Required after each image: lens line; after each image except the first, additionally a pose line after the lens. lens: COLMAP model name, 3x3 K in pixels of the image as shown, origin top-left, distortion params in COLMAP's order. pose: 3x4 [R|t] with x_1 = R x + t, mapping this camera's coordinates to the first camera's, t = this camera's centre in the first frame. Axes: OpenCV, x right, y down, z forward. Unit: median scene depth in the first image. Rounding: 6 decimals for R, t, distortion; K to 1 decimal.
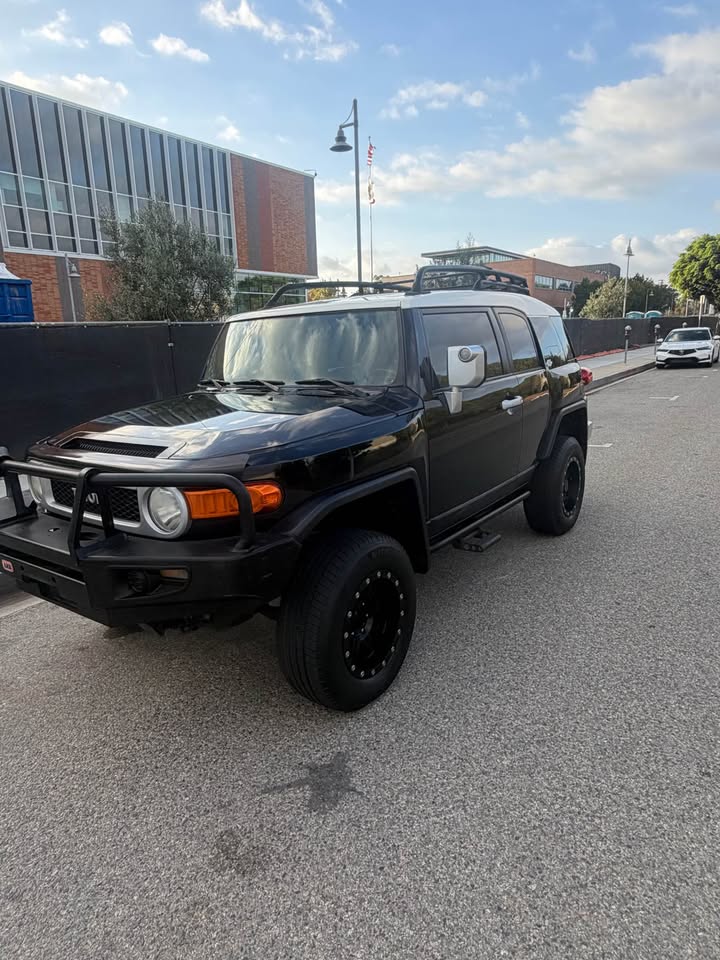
lens RADIAL K [[595.8, 0, 353.1], [0, 595.8, 474.6], [0, 0, 1]] dist [-0.002742, 0.002980]
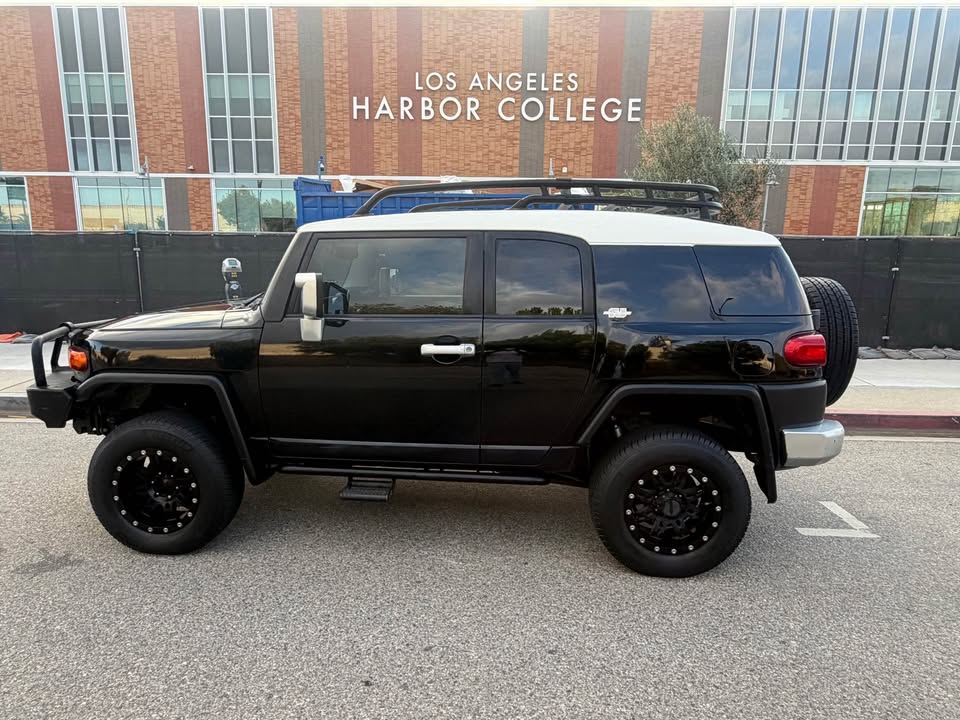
lens RADIAL K [[595.8, 0, 474.2], [0, 595.8, 364.9], [0, 0, 1]] dist [-0.002742, 0.002980]
pose [[0.547025, 0.204553, -0.811740, 0.743118], [-0.224672, 0.969984, 0.093024, -0.144792], [0.806403, 0.131489, 0.576563, 0.445930]]
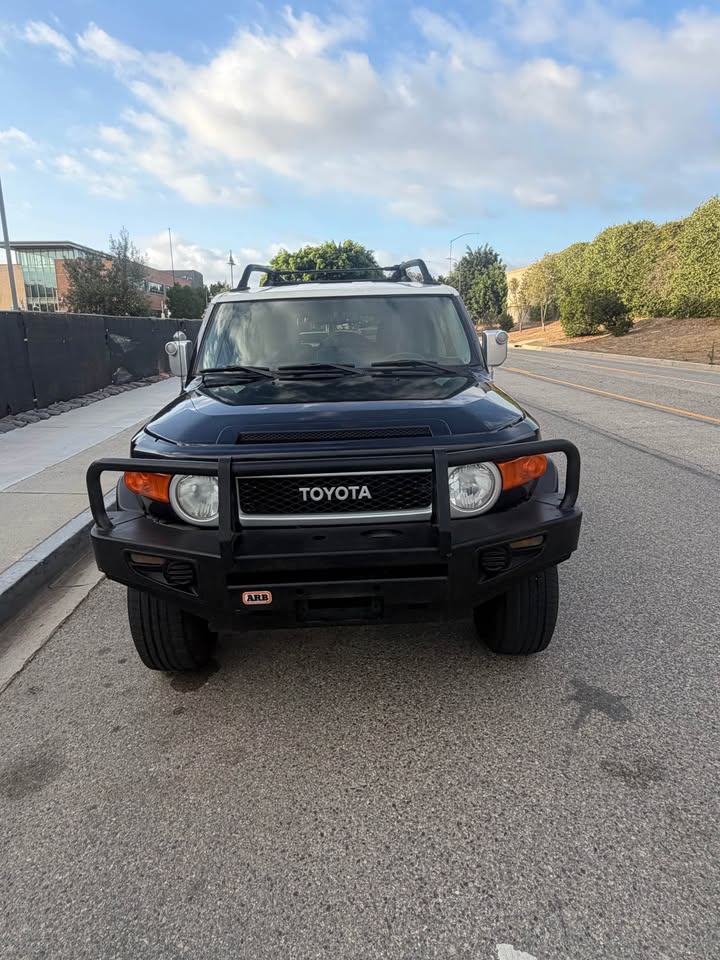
lens RADIAL K [[594.1, 0, 354.6], [0, 594.1, 470.7], [0, 0, 1]] dist [-0.005271, 0.012676]
pose [[0.791580, -0.120420, 0.599082, -0.499433], [0.126346, 0.991459, 0.032348, -0.010762], [-0.597861, 0.050085, 0.800034, 0.161602]]
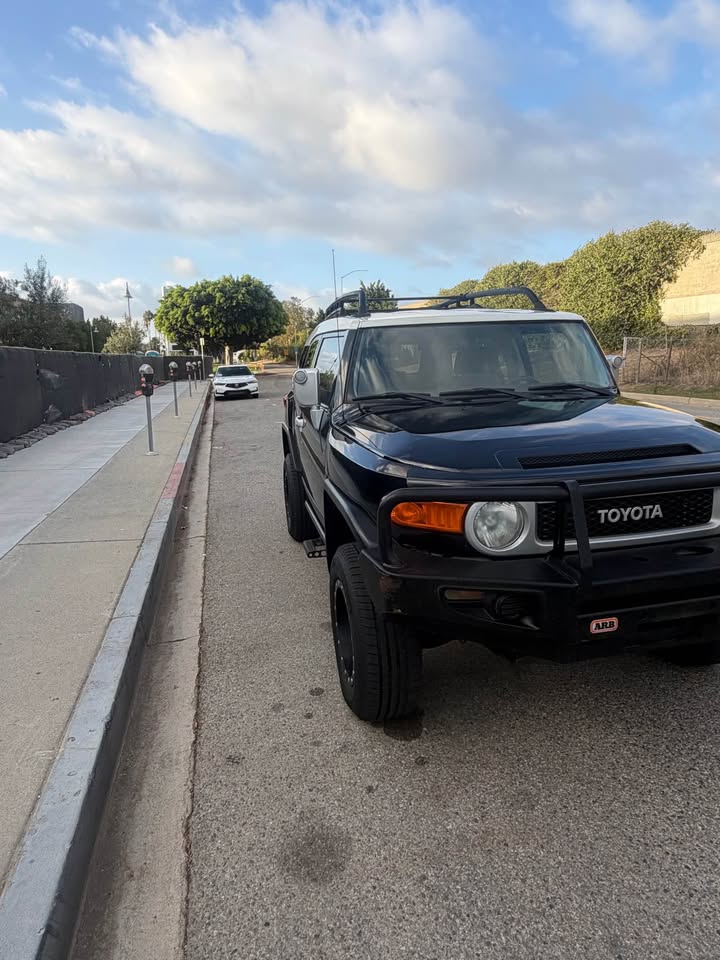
lens RADIAL K [[595.8, 0, 353.1], [0, 595.8, 474.6], [0, 0, 1]] dist [-0.002742, 0.002980]
pose [[0.669764, -0.122239, 0.732444, -0.710354], [0.168876, 0.985586, 0.010062, -0.050378], [-0.723117, 0.116953, 0.680753, 0.378220]]
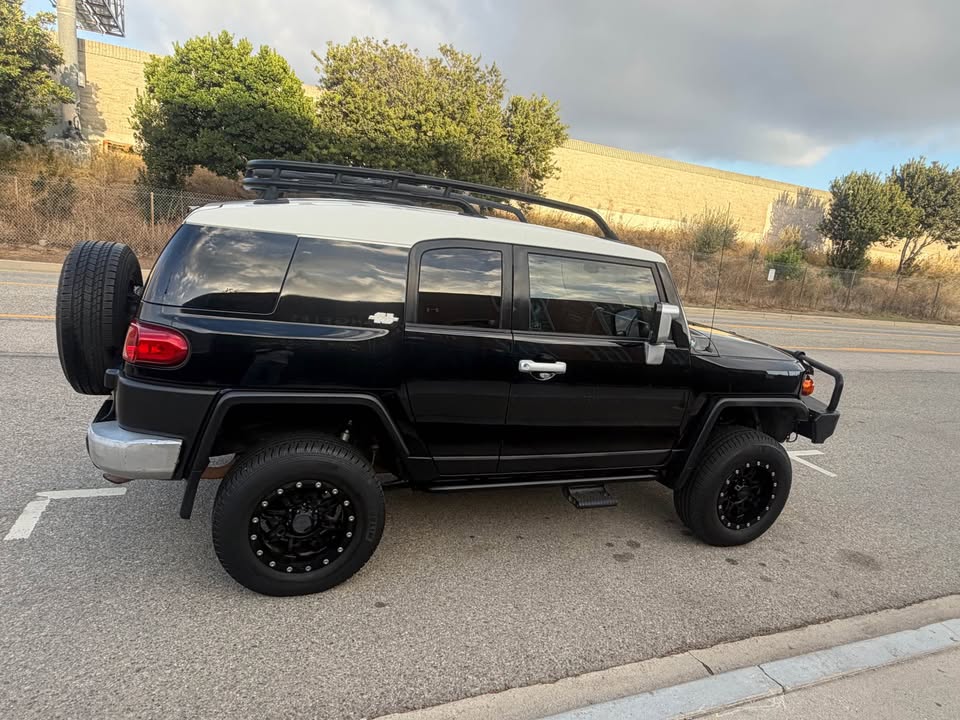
lens RADIAL K [[594.0, 0, 478.1], [0, 594.0, 369.6], [0, 0, 1]] dist [-0.000883, 0.001807]
pose [[-0.839938, -0.171321, 0.514930, -0.382408], [0.048381, 0.921443, 0.385489, -0.383326], [-0.540522, 0.348700, -0.765666, 1.564389]]
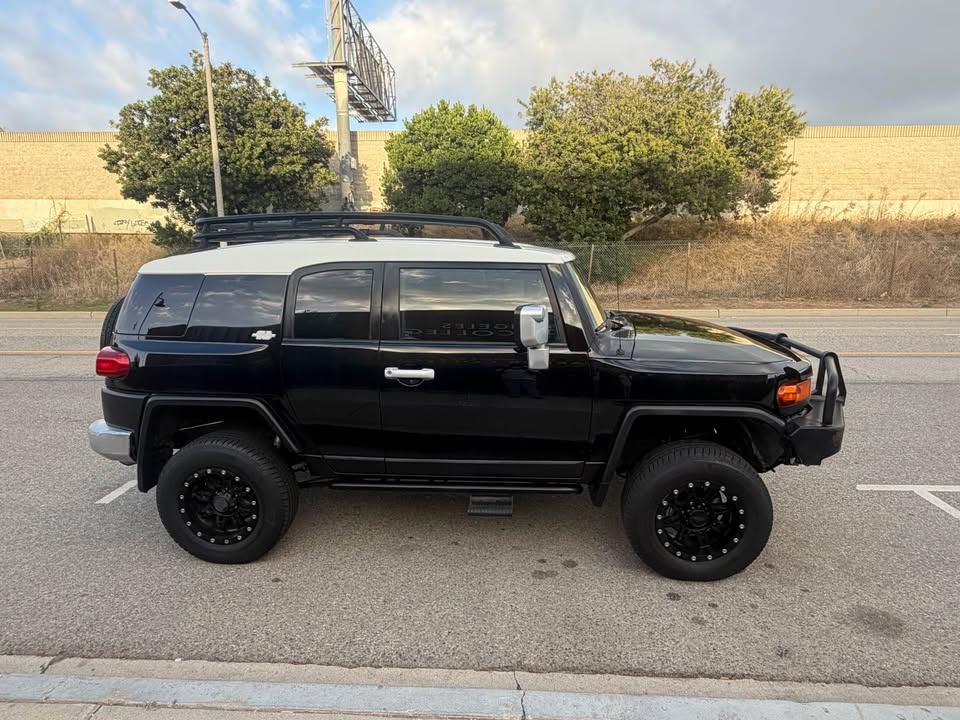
lens RADIAL K [[594.0, 0, 478.1], [0, 594.0, 369.6], [0, 0, 1]] dist [-0.000883, 0.001807]
pose [[-0.526501, -0.126686, 0.840683, -0.726428], [0.222056, 0.934019, 0.279820, -0.310569], [-0.820663, 0.334004, -0.463630, 1.277762]]
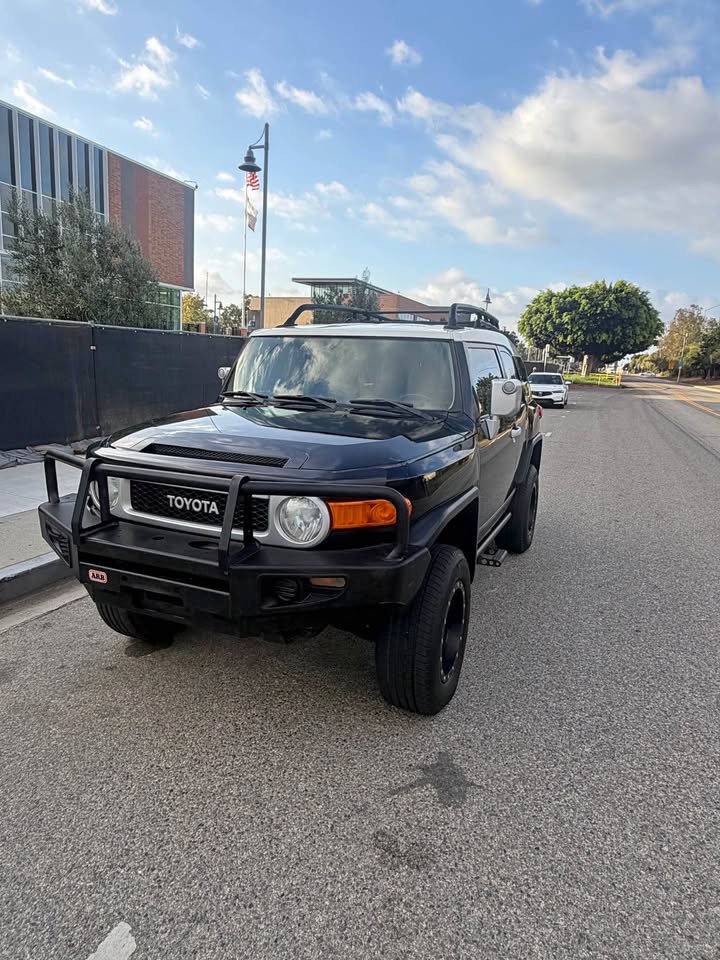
lens RADIAL K [[594.0, 0, 353.4], [0, 594.0, 474.3], [0, 0, 1]] dist [-0.000883, 0.001807]
pose [[0.971030, 0.040889, 0.235435, -0.225377], [-0.032574, 0.998704, -0.039102, 0.008795], [-0.236729, 0.030300, 0.971103, -0.004033]]
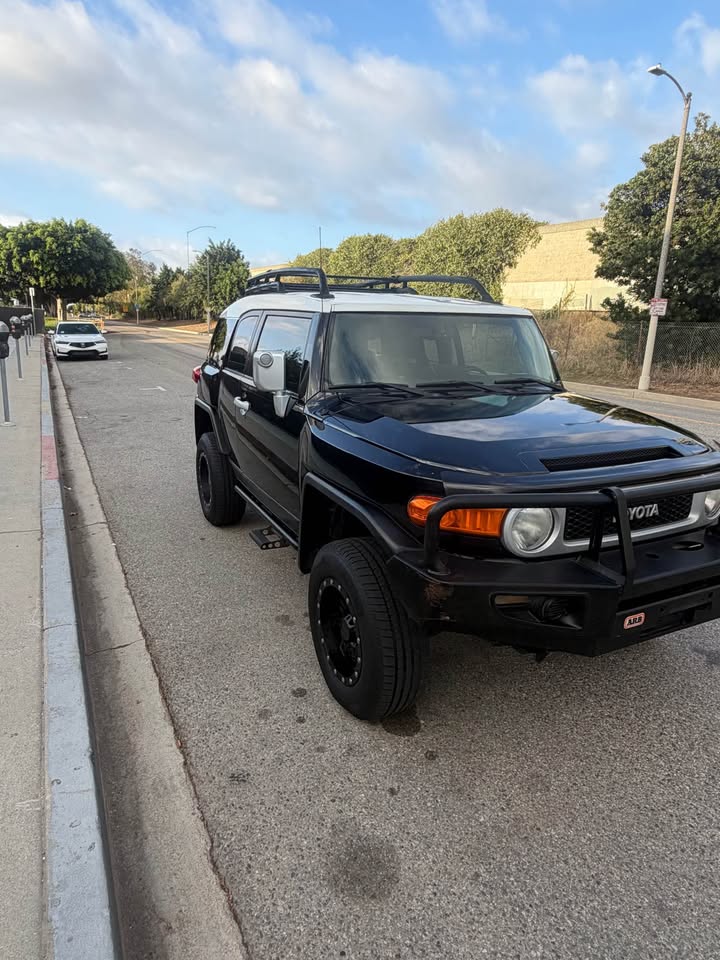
lens RADIAL K [[595.8, 0, 353.1], [0, 595.8, 474.6], [0, 0, 1]] dist [-0.002742, 0.002980]
pose [[0.464803, -0.166333, 0.869650, -0.769355], [0.153256, 0.982485, 0.106003, -0.099279], [-0.872050, 0.084008, 0.482154, 0.502003]]
